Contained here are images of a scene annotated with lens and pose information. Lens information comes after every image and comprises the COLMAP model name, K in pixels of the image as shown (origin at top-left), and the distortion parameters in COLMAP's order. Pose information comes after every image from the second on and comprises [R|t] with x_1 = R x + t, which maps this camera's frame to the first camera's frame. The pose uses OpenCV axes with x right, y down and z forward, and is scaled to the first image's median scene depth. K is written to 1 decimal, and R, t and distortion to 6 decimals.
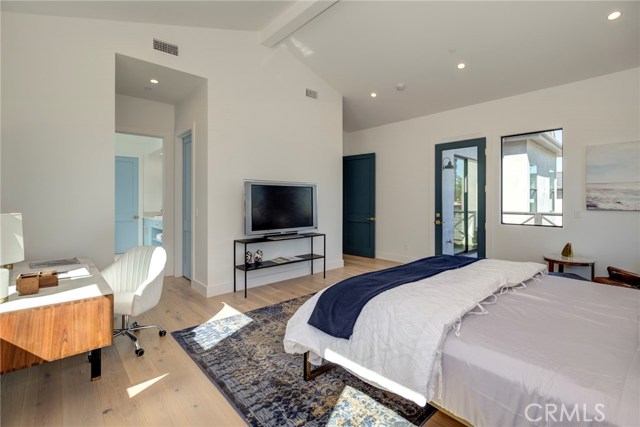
lens RADIAL K [[293.6, 0, 318.7], [0, 293.6, 197.8], [0, 0, 1]] dist [-0.003476, 0.000372]
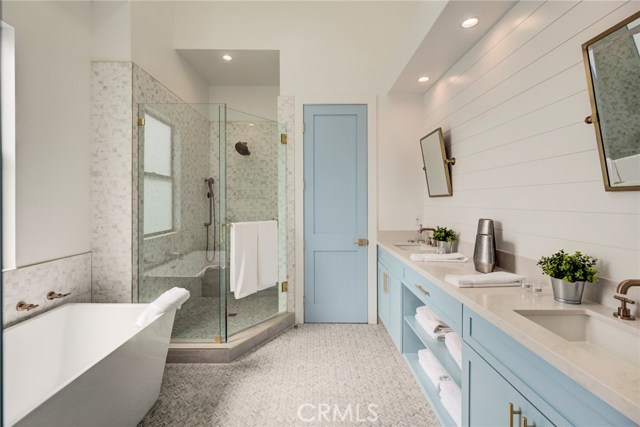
lens RADIAL K [[293.6, 0, 318.7], [0, 293.6, 197.8], [0, 0, 1]] dist [-0.003476, 0.000372]
pose [[0.749989, -0.004063, -0.661437, -0.383129], [0.003663, 0.999991, -0.001988, -0.000210], [0.661440, -0.000932, 0.749998, 0.628306]]
